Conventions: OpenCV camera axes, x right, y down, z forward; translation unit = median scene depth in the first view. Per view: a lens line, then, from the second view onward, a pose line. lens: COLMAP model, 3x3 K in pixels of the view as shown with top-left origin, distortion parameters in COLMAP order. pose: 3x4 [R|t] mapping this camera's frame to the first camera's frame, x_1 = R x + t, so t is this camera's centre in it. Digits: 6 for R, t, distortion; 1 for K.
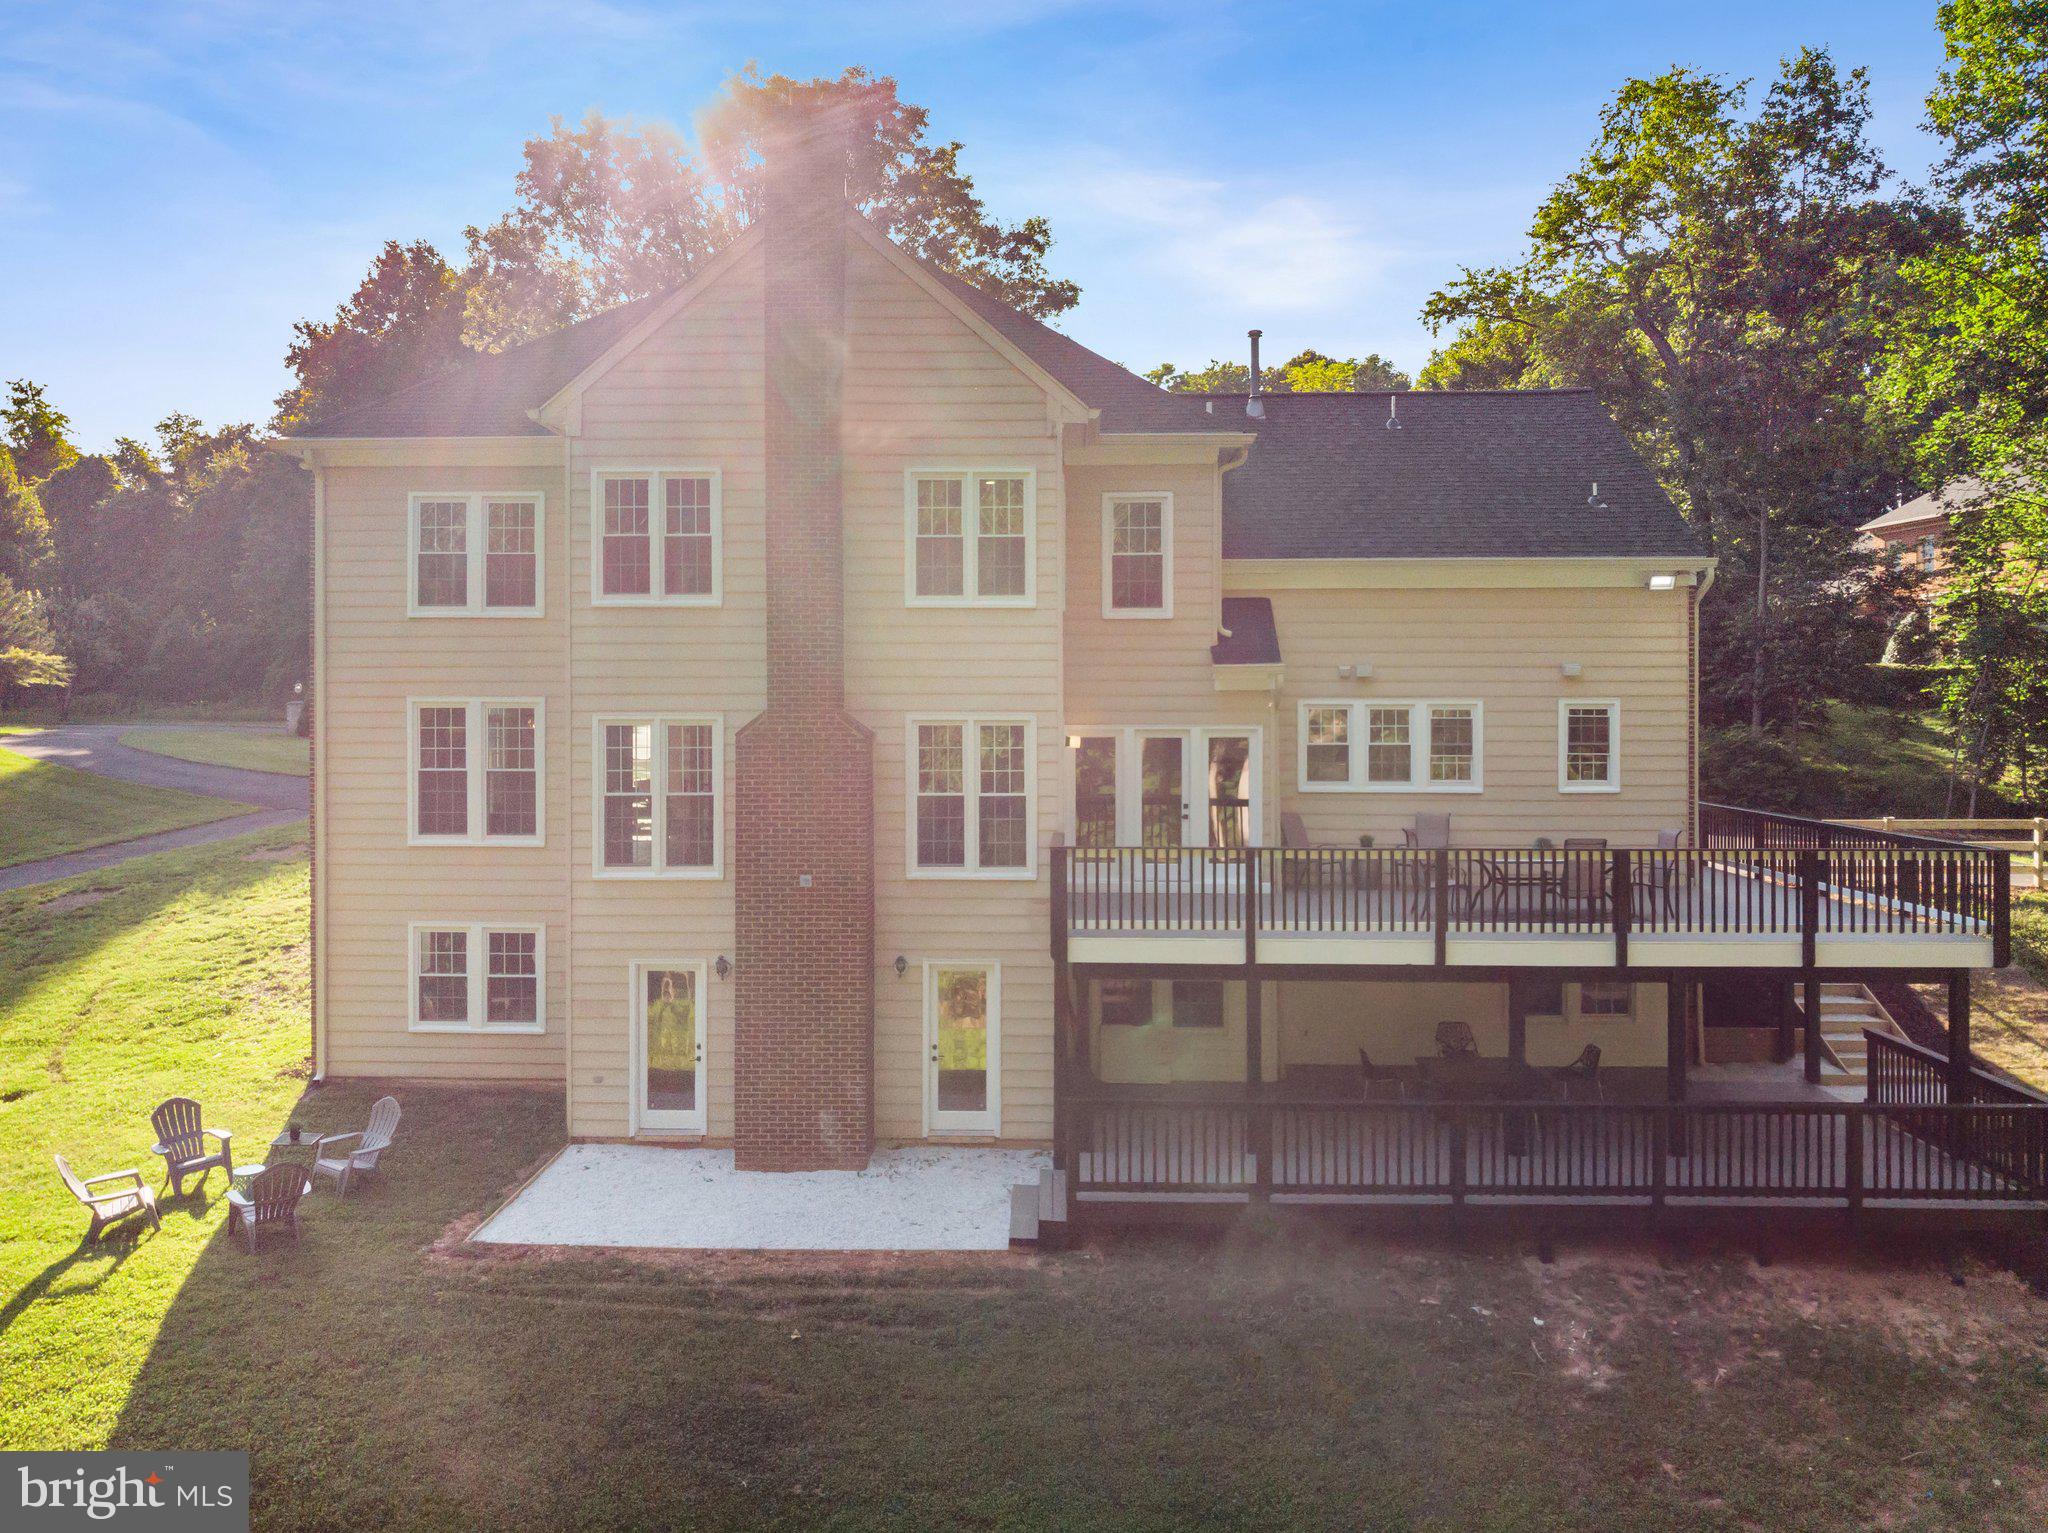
lens RADIAL K [[1505.4, 0, 1024.8], [0, 1505.4, 694.2], [0, 0, 1]] dist [0.006157, 0.002356]
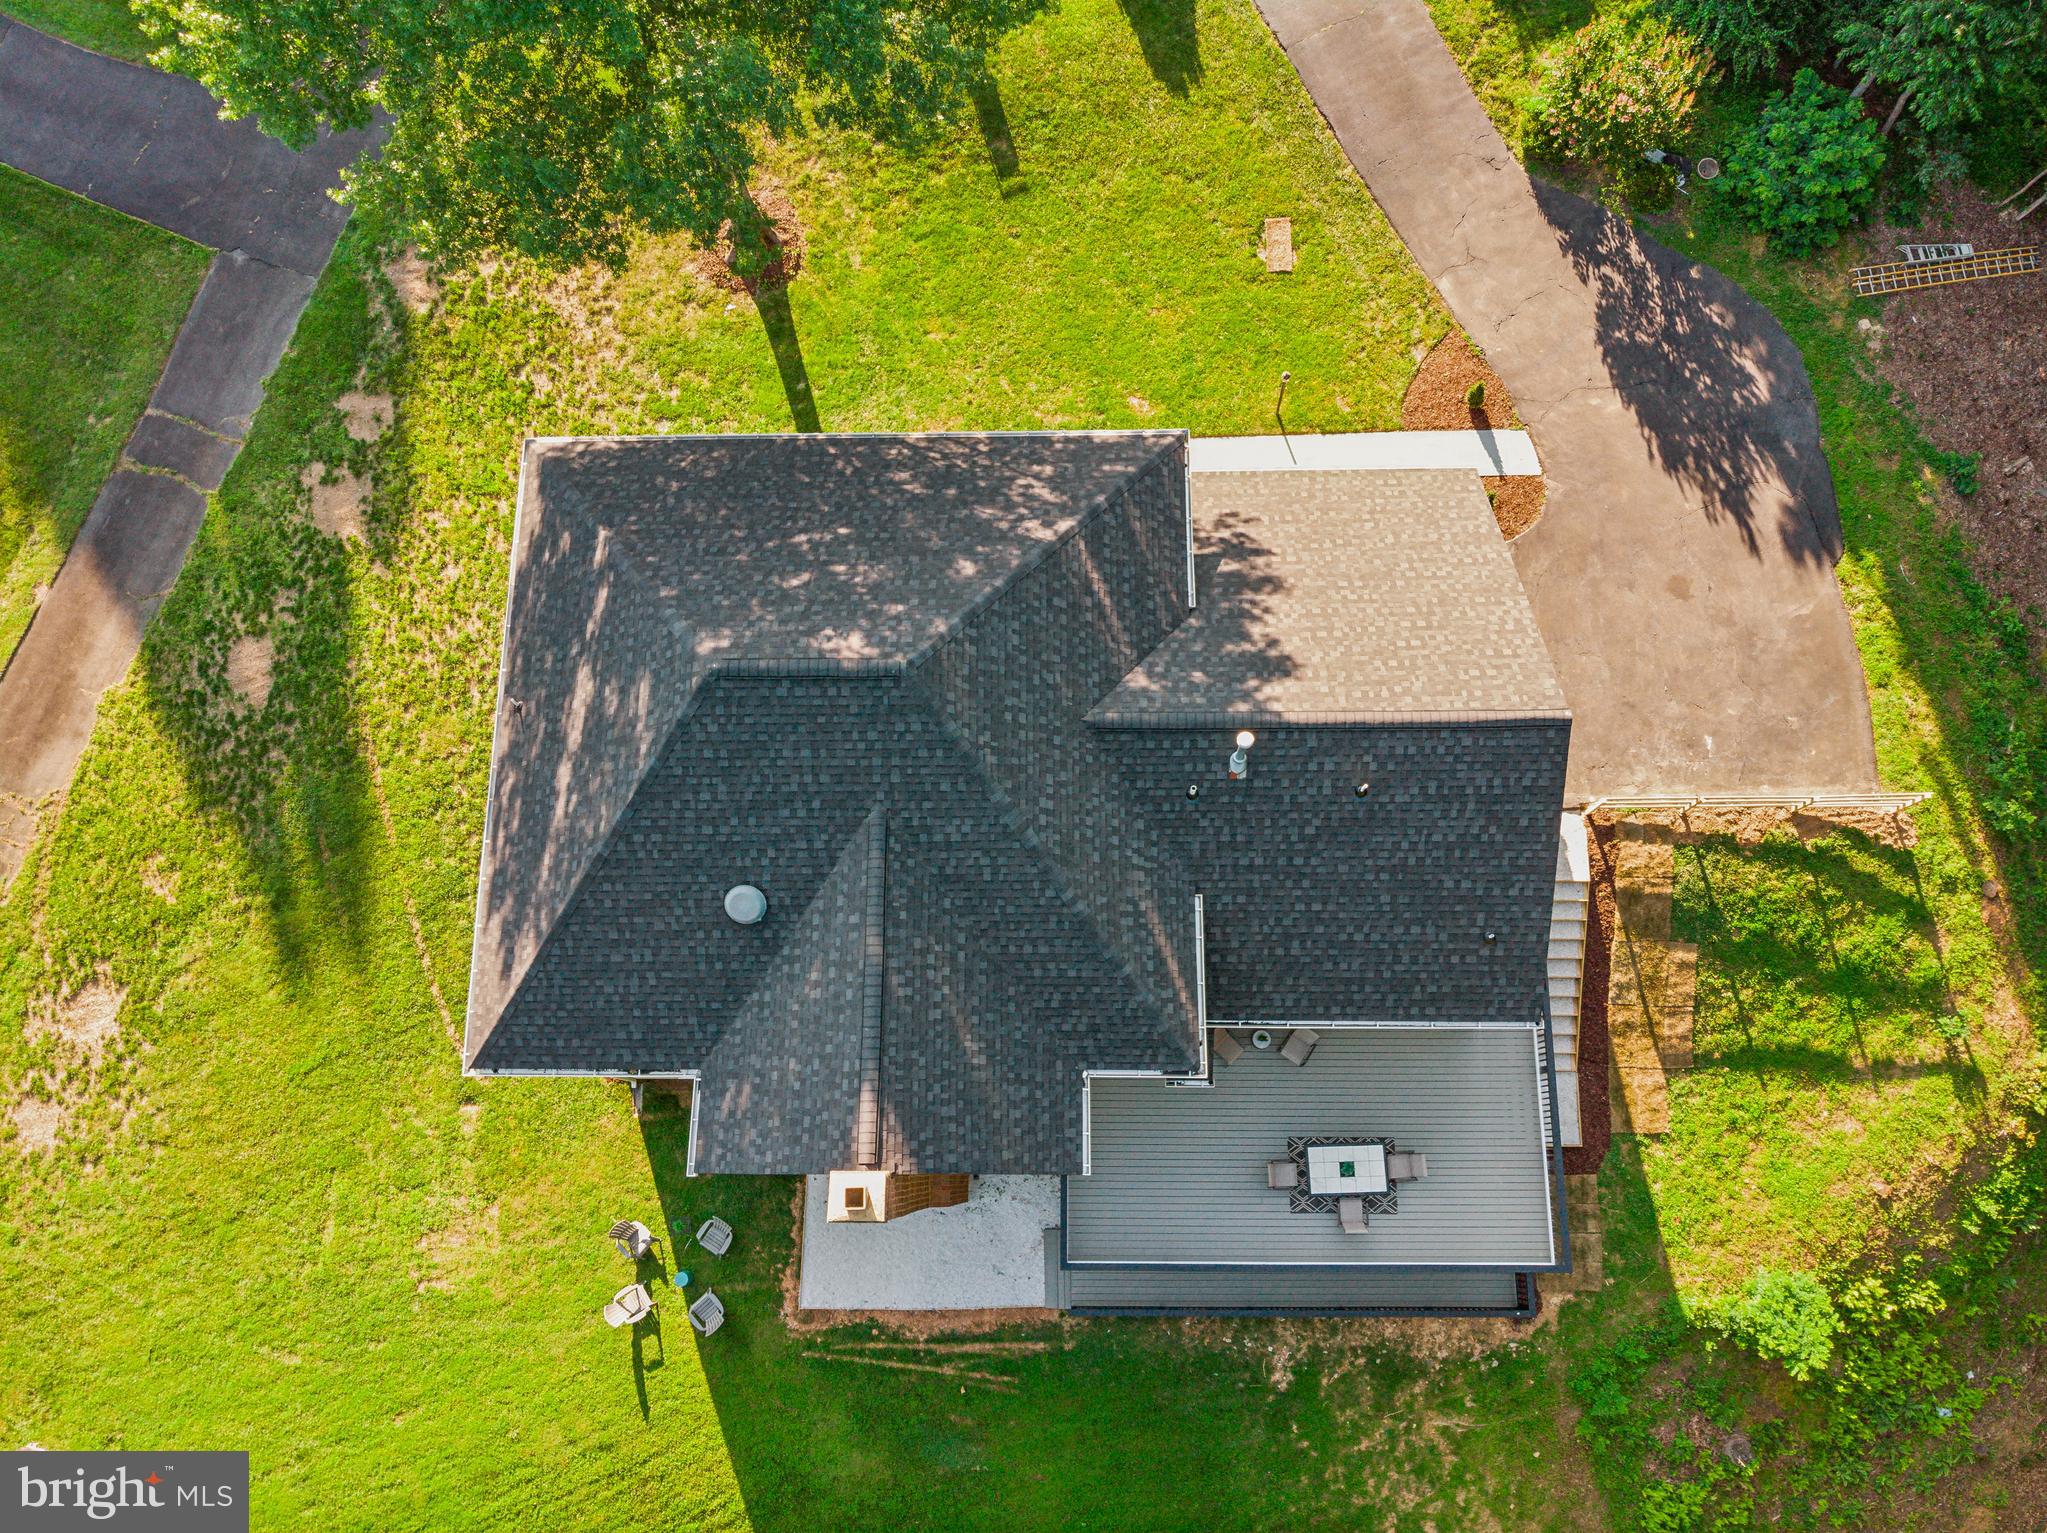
lens RADIAL K [[1492.6, 0, 1031.0], [0, 1492.6, 772.6], [0, 0, 1]] dist [0.001439, -0.006393]
pose [[0.999113, -0.033327, -0.025721, 0.052518], [0.033476, 0.258488, 0.965434, -1.995586], [-0.025527, -0.965439, 0.259375, 1.212405]]
